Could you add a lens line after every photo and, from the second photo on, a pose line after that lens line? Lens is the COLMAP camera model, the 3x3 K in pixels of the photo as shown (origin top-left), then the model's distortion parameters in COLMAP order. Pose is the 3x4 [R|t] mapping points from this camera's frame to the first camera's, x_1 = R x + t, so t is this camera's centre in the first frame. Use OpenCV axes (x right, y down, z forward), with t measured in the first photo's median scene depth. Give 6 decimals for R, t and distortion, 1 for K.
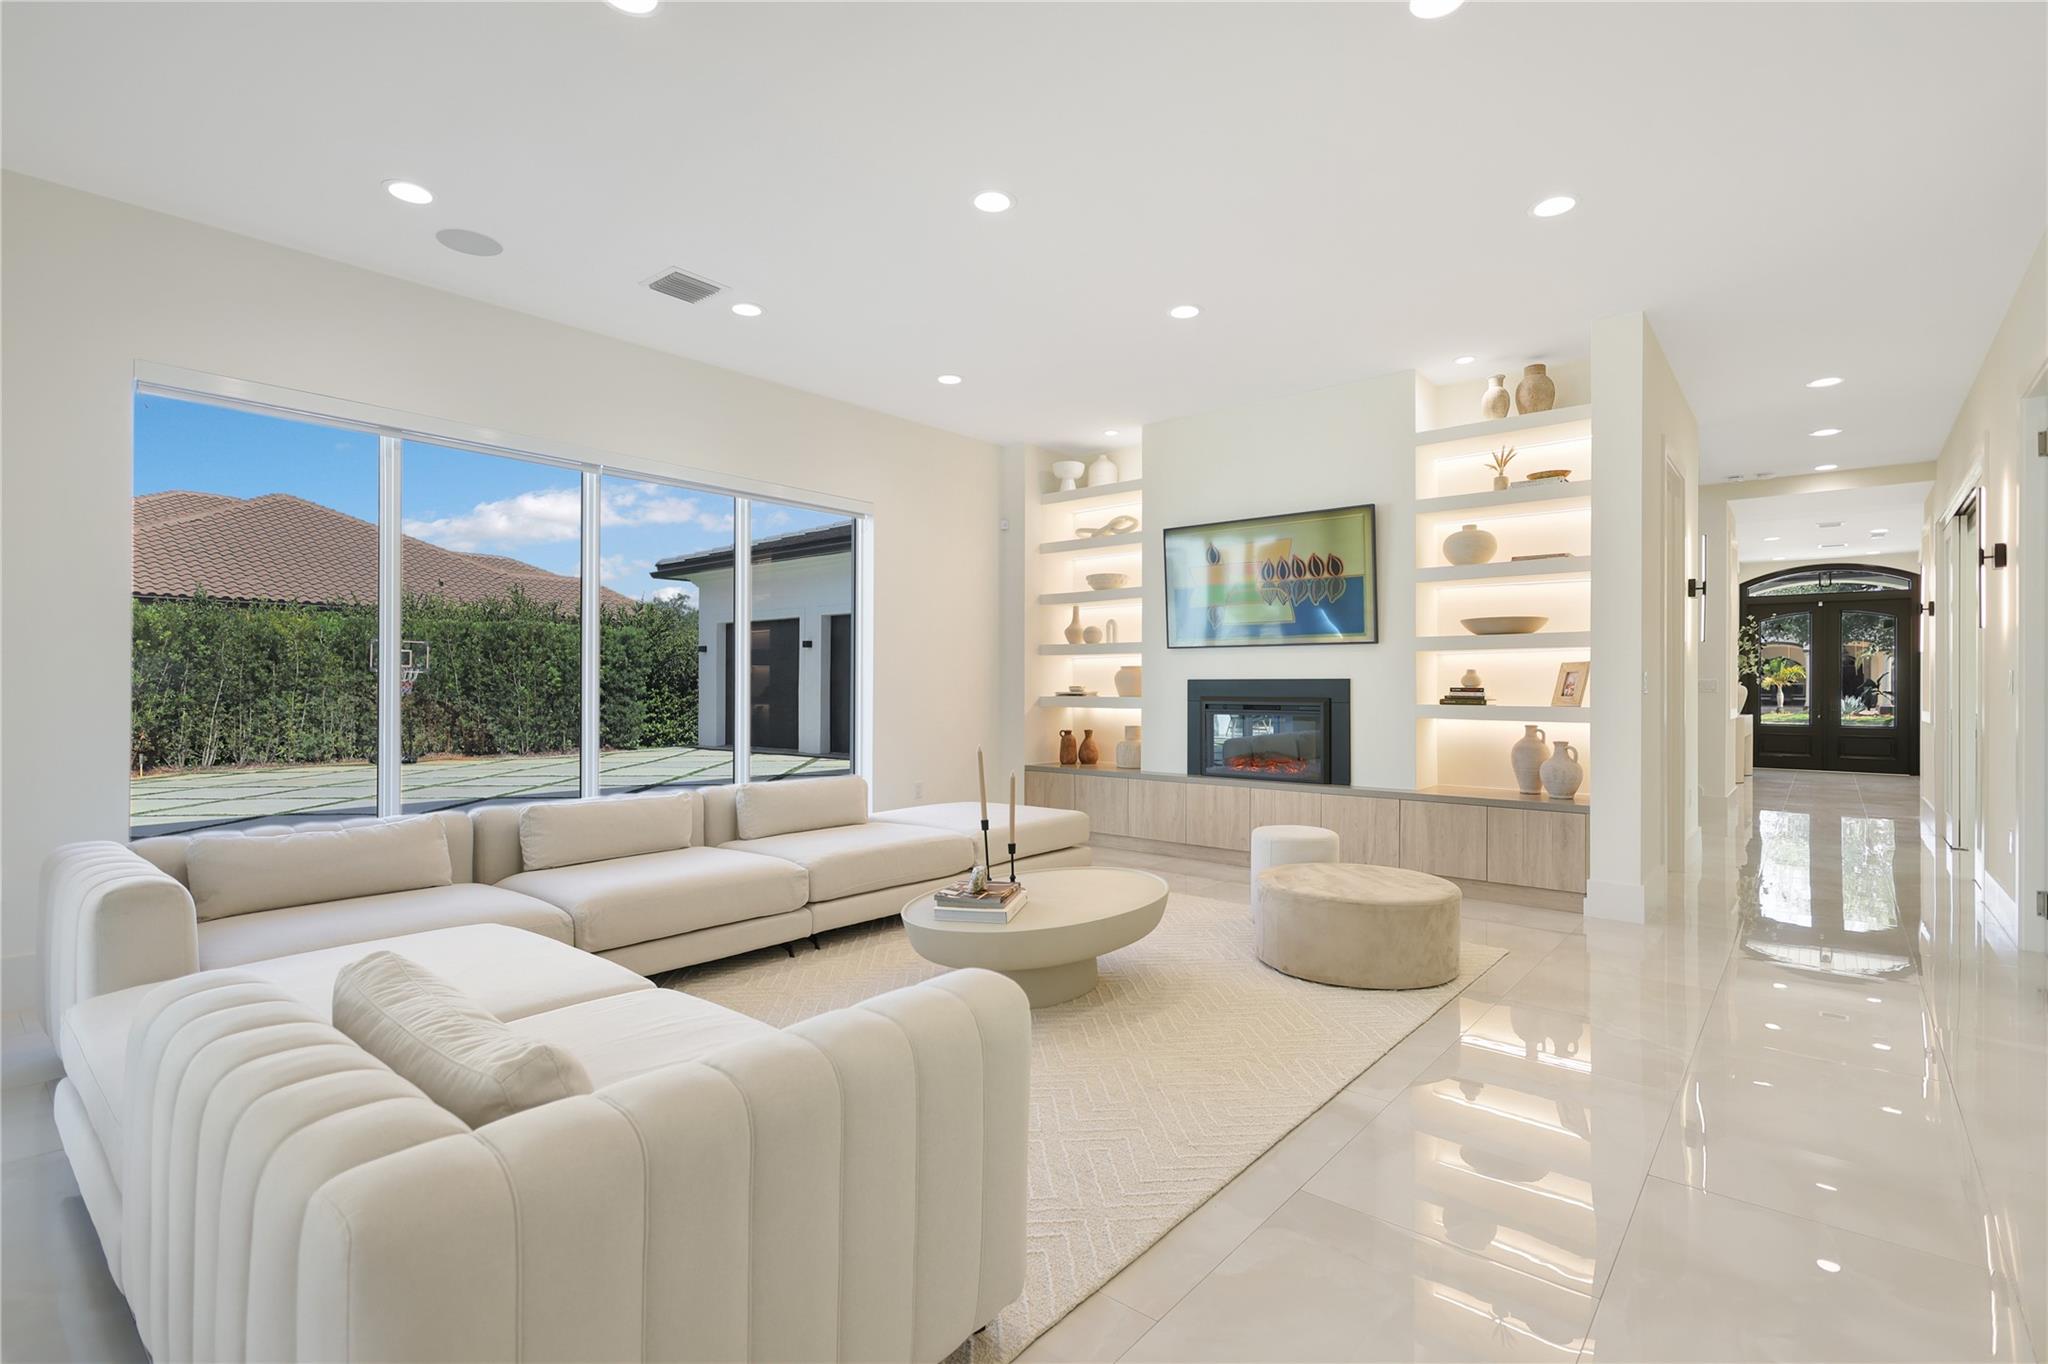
lens RADIAL K [[942.7, 0, 1036.5], [0, 942.7, 679.5], [0, 0, 1]] dist [-0.001466, -0.000981]
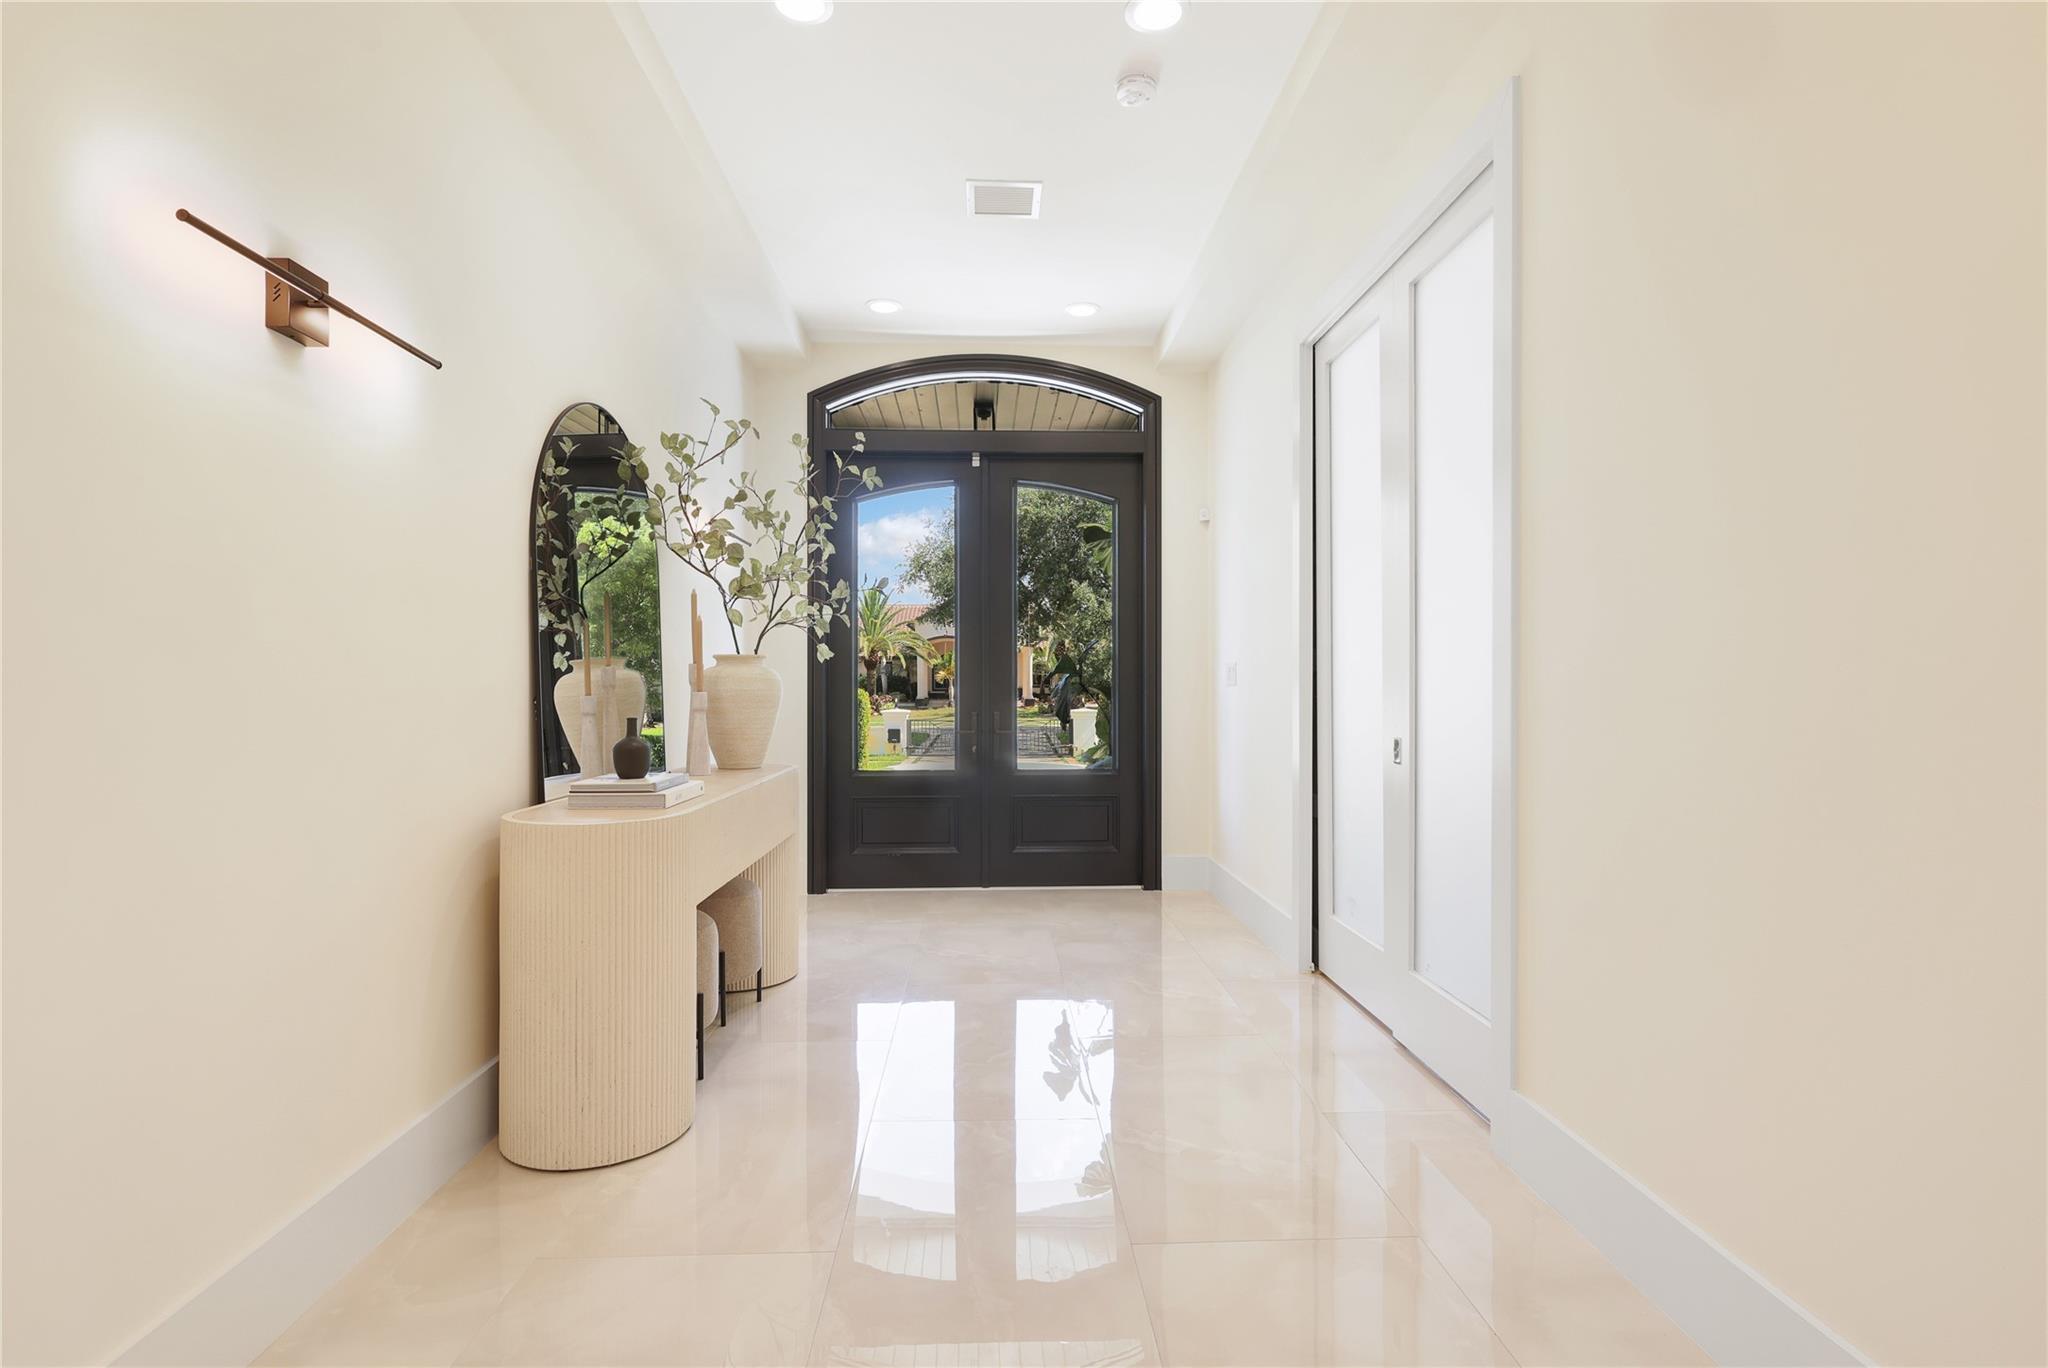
lens RADIAL K [[942.7, 0, 1024.5], [0, 942.7, 683.2], [0, 0, 1]] dist [-0.001466, -0.000981]
pose [[0.738979, 0.006991, 0.673692, 0.344046], [-0.016432, 0.999836, 0.007649, 0.003155], [-0.673528, -0.016722, 0.738972, 0.412501]]
